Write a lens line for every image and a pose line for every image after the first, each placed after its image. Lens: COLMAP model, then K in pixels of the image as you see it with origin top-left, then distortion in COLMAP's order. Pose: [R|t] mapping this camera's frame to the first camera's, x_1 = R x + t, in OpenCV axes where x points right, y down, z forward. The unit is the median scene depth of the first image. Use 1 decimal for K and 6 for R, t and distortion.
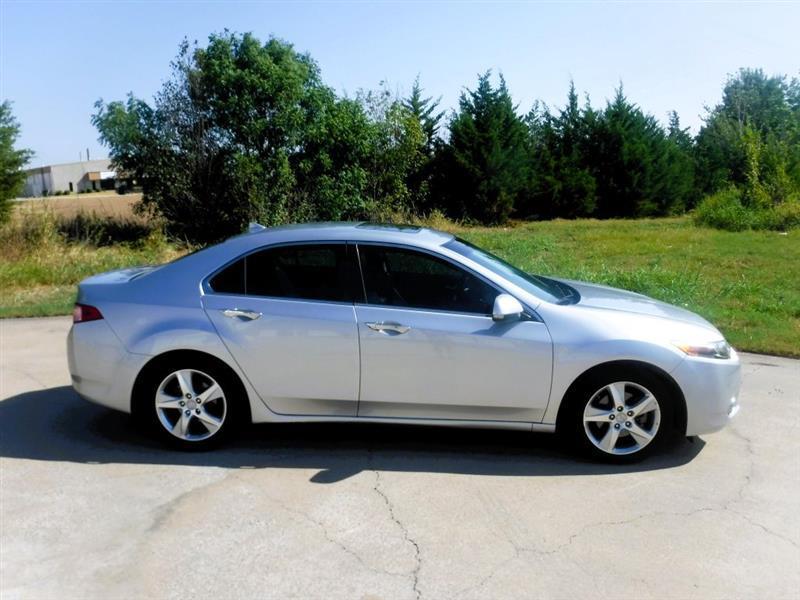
lens RADIAL K [[661.6, 0, 429.0], [0, 661.6, 288.0], [0, 0, 1]] dist [-0.071862, 0.015436]
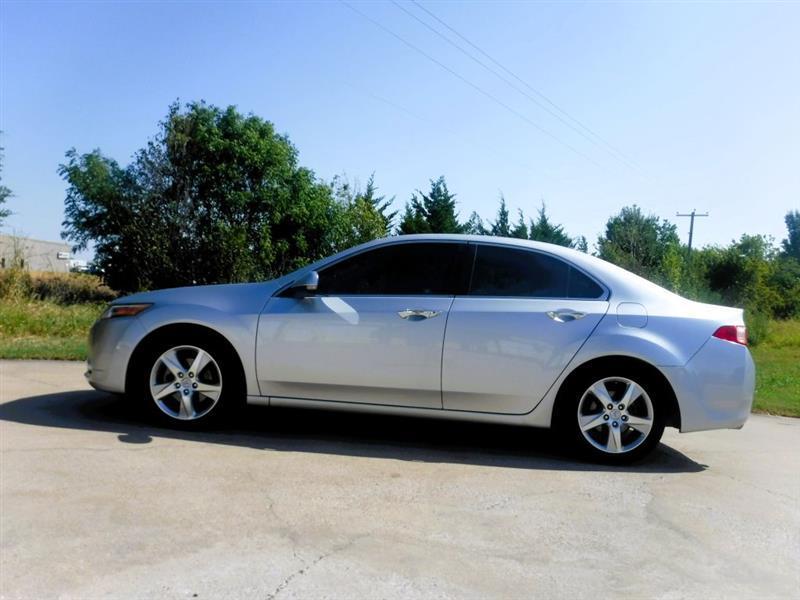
lens RADIAL K [[661.6, 0, 429.0], [0, 661.6, 288.0], [0, 0, 1]] dist [-0.071862, 0.015436]
pose [[0.974971, 0.082988, 0.206261, -0.168211], [-0.044915, 0.982116, -0.182840, 0.042918], [-0.217746, 0.169000, 0.961263, 0.035354]]
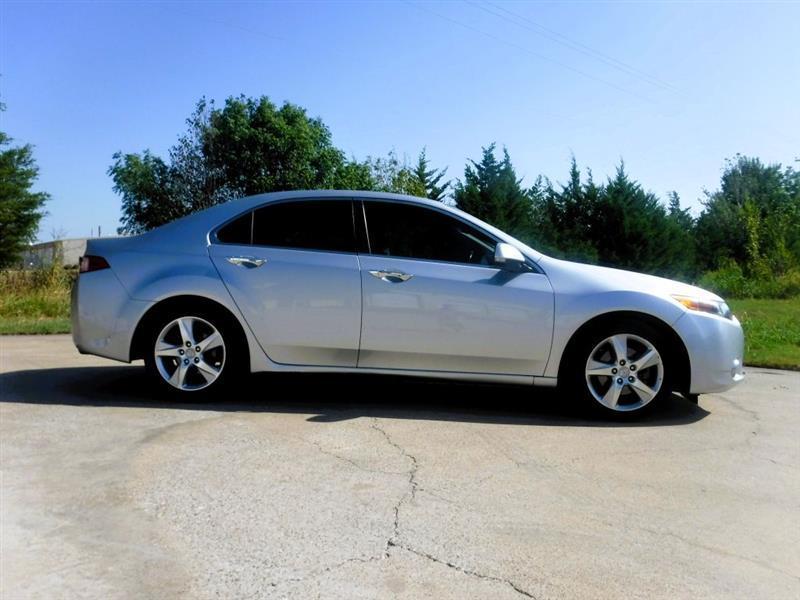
lens RADIAL K [[661.2, 0, 428.2], [0, 661.2, 294.8], [0, 0, 1]] dist [-0.067832, -0.000331]
pose [[0.999758, 0.020822, -0.007055, 0.000731], [-0.021546, 0.991754, -0.126335, 0.049399], [0.004366, 0.126456, 0.991963, 0.000664]]
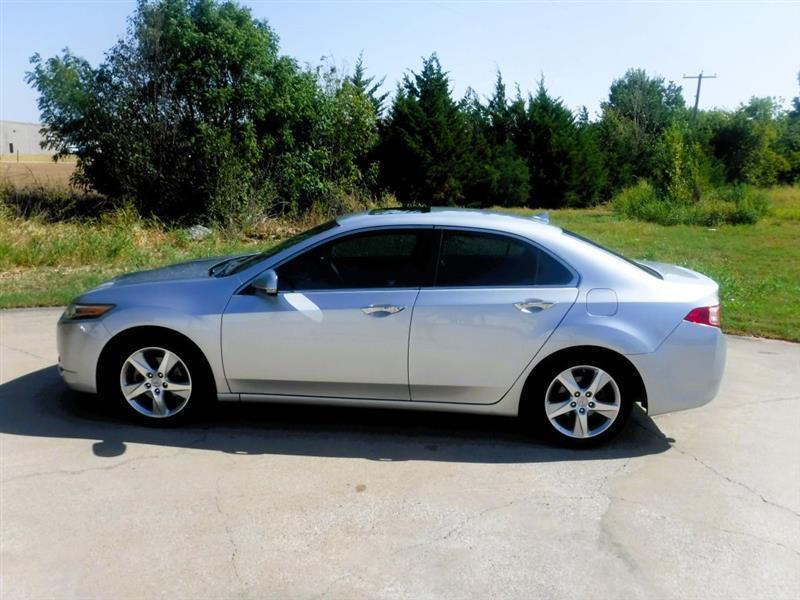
lens RADIAL K [[661.6, 0, 429.0], [0, 661.6, 288.0], [0, 0, 1]] dist [-0.071862, 0.015436]
pose [[0.977447, 0.010680, 0.210908, -0.155927], [-0.015928, 0.999604, 0.023202, -0.002891], [-0.210577, -0.026038, 0.977230, 0.035141]]
